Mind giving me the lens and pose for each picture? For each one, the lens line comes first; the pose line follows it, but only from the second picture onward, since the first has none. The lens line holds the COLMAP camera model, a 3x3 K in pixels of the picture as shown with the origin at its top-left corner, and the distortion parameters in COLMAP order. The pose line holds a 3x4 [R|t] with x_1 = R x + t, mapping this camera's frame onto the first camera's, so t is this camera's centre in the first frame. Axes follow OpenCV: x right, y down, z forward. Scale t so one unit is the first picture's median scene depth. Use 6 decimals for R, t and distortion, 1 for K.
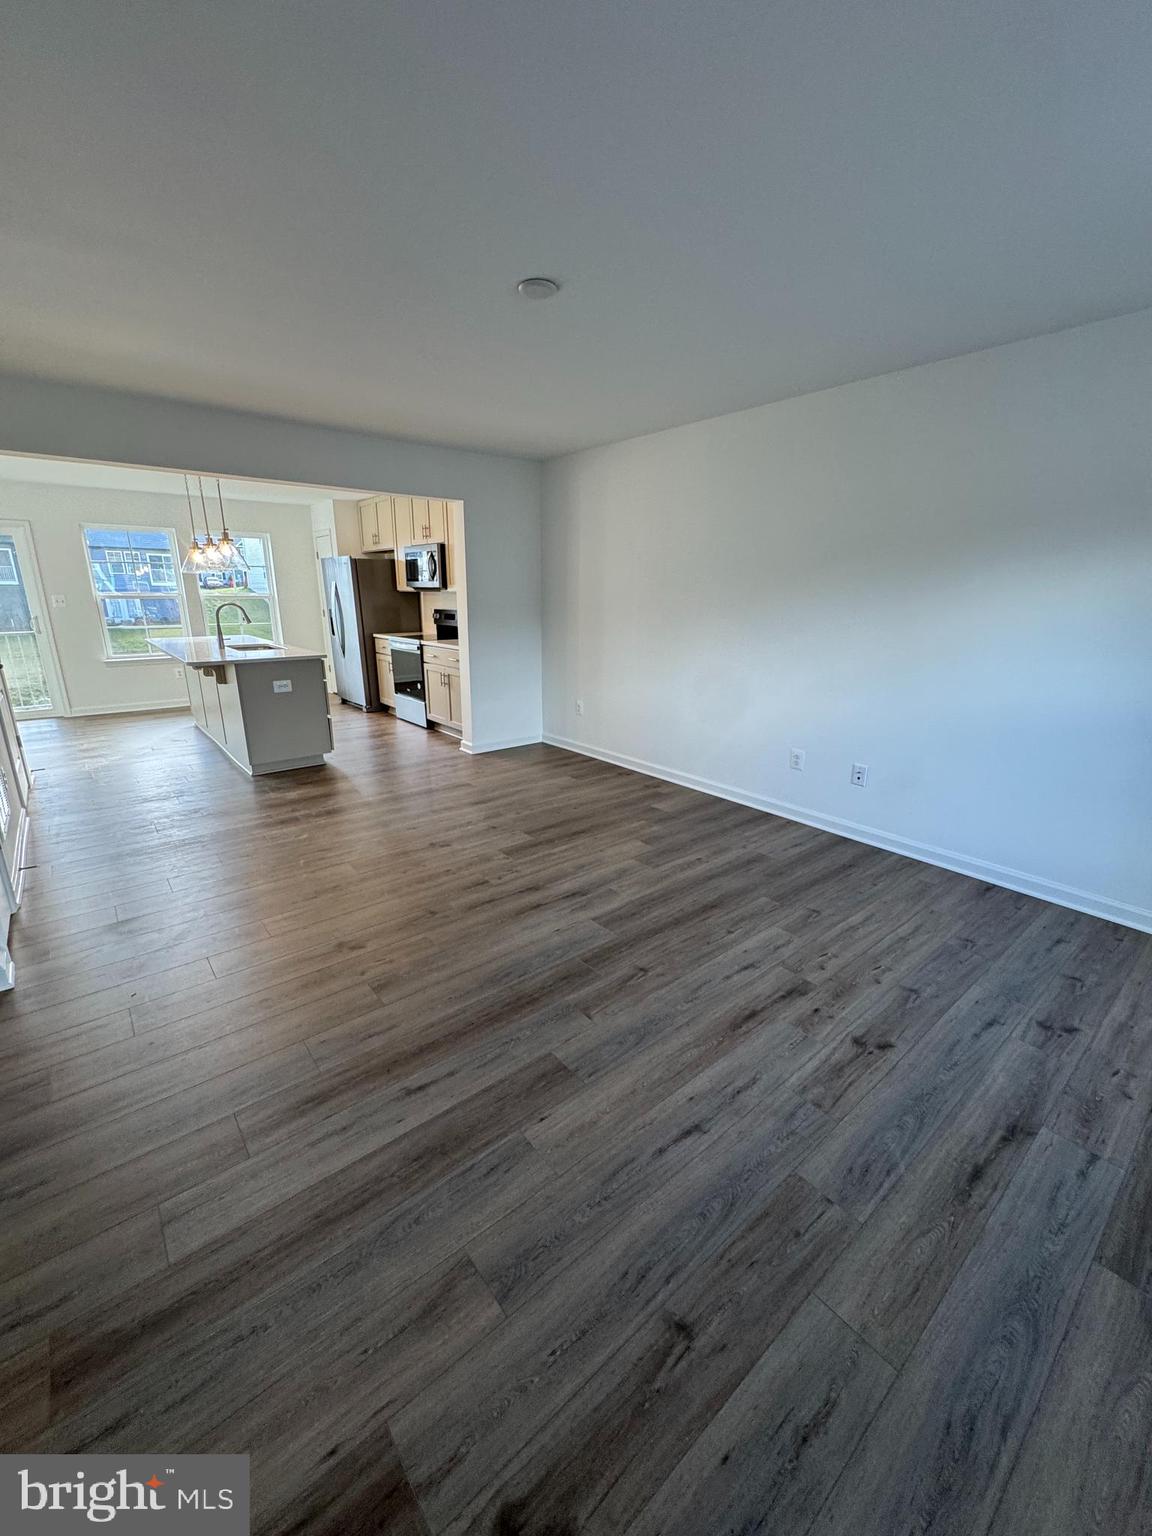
lens RADIAL K [[614.6, 0, 576.0], [0, 614.6, 768.0], [0, 0, 1]] dist [0.012372, -0.000002]
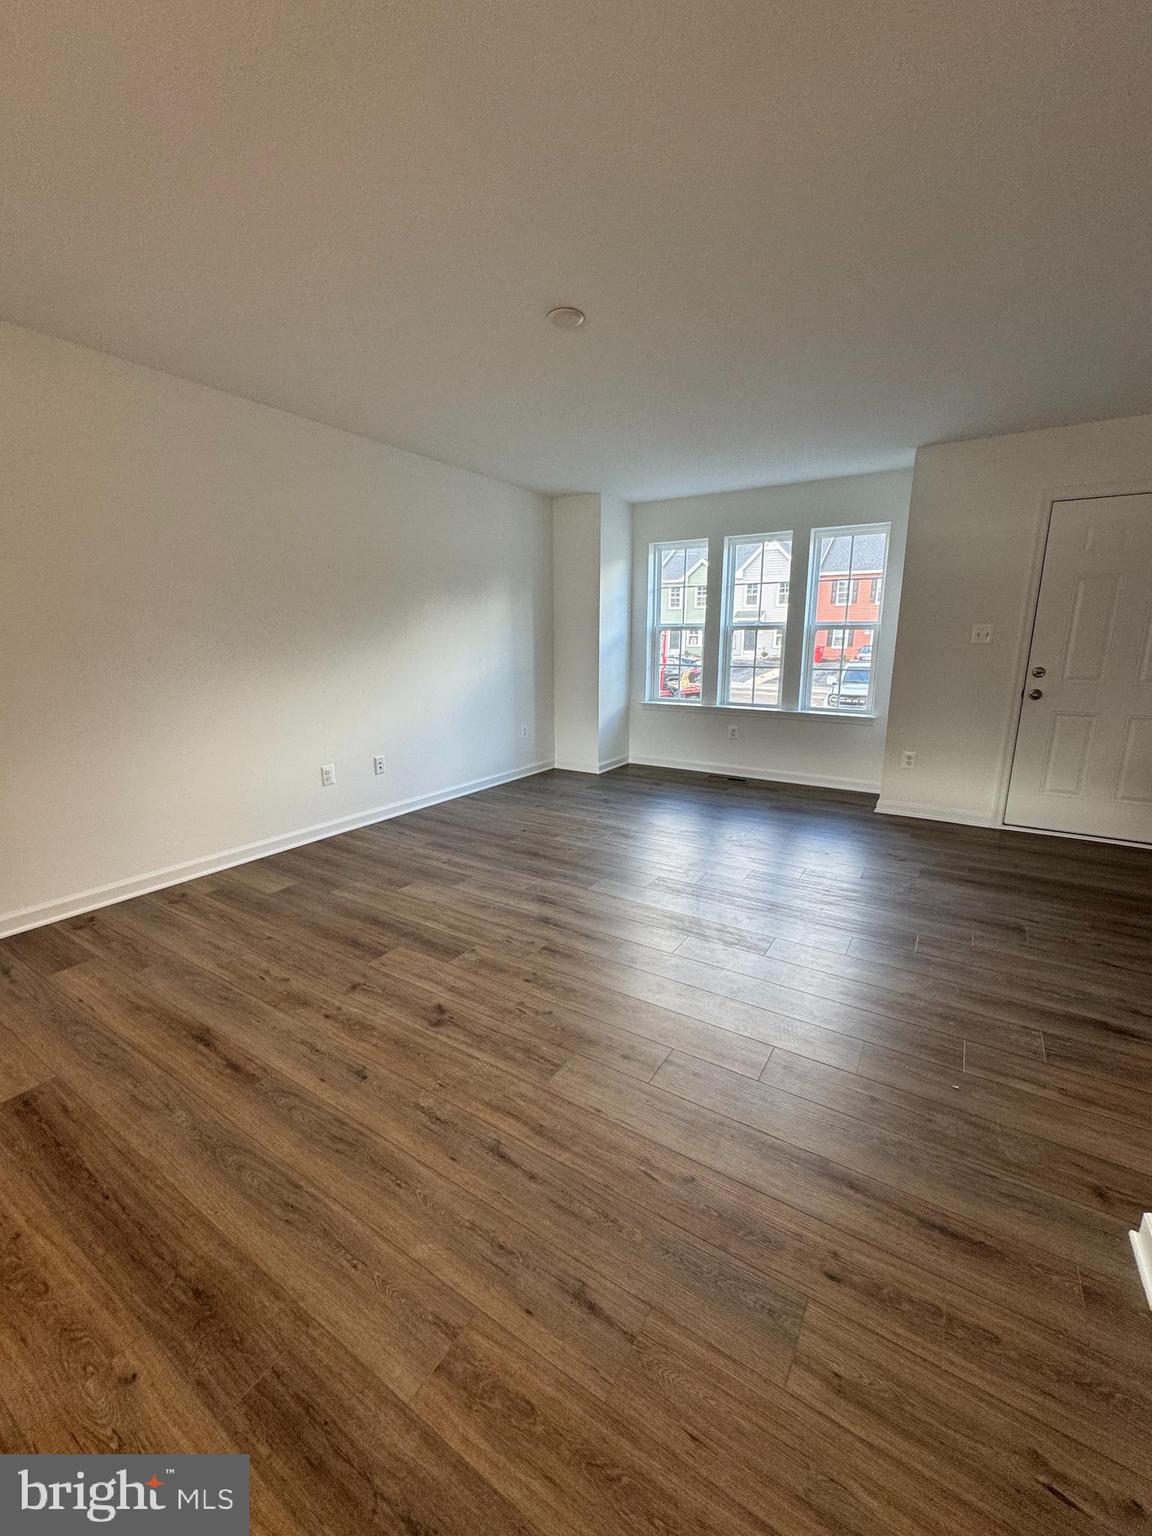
lens RADIAL K [[608.8, 0, 576.0], [0, 608.8, 768.0], [0, 0, 1]] dist [-0.001254, 0.000073]
pose [[-0.320429, -0.207145, 0.924346, -0.698252], [0.253860, 0.921326, 0.294470, -0.217747], [-0.912623, 0.329012, -0.242634, 0.864513]]
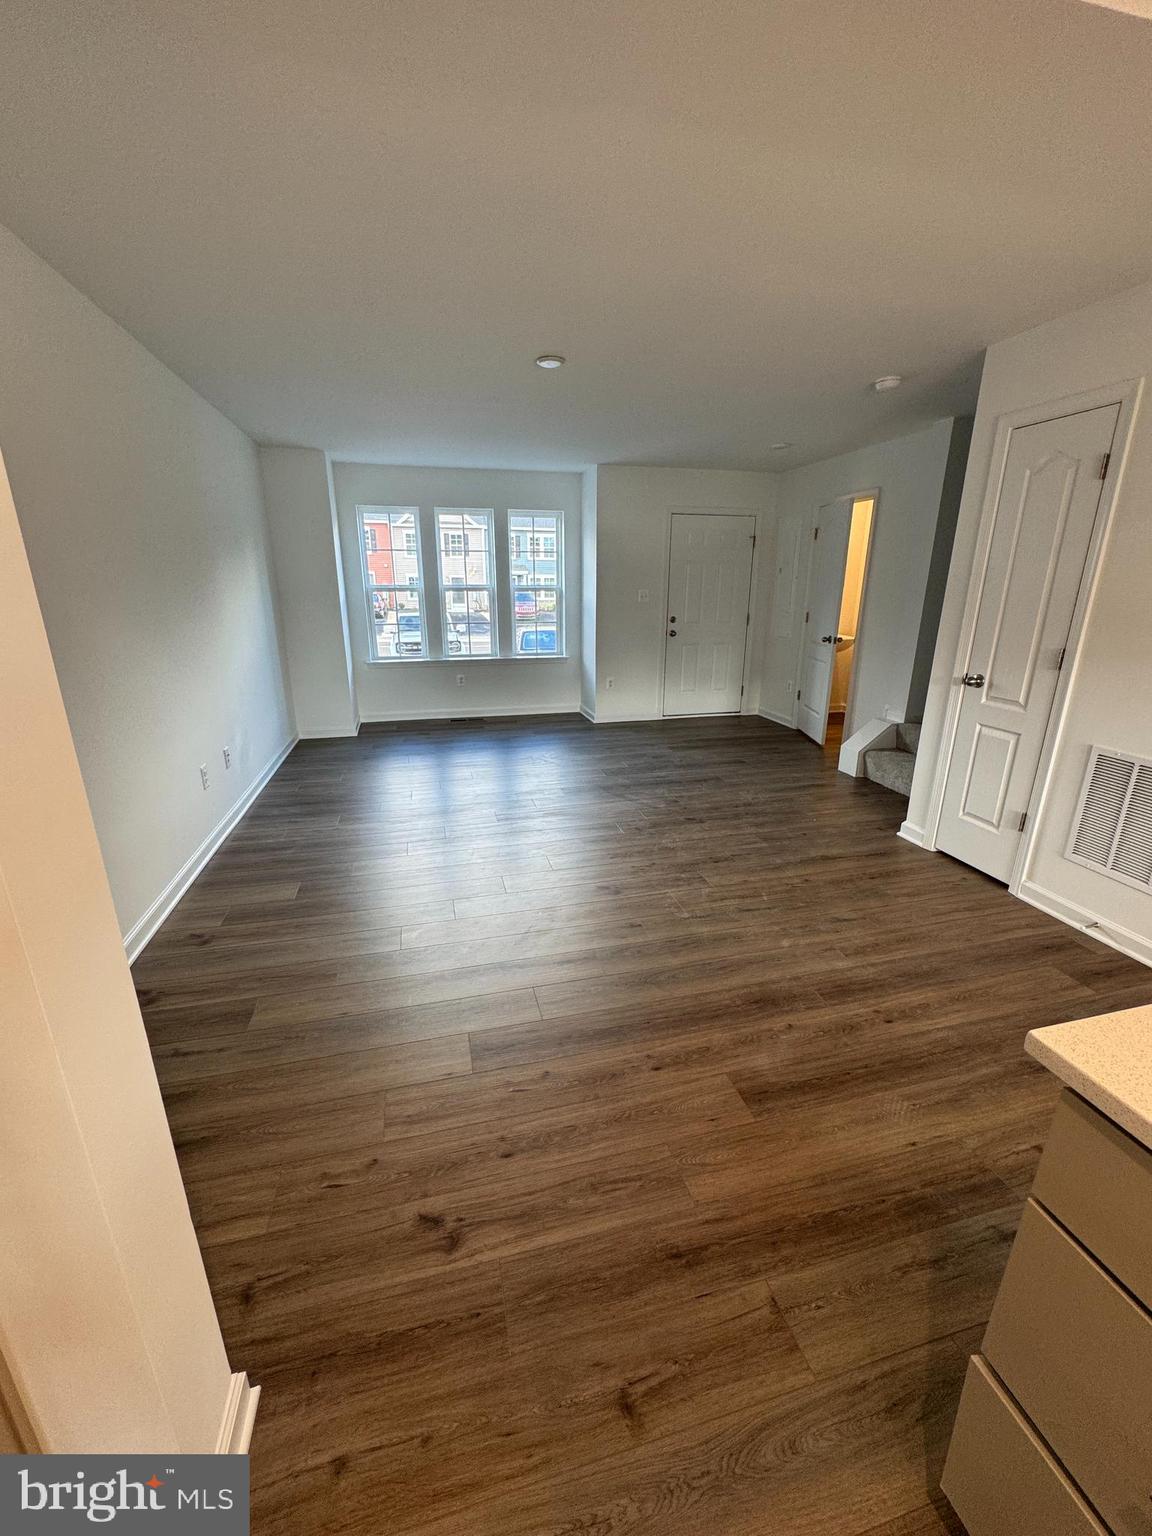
lens RADIAL K [[608.8, 0, 576.0], [0, 608.8, 768.0], [0, 0, 1]] dist [-0.001254, 0.000073]
pose [[-0.908300, -0.129110, 0.397897, -0.449392], [0.105807, 0.849344, 0.517127, -0.411060], [-0.404717, 0.511807, -0.757798, 1.429079]]
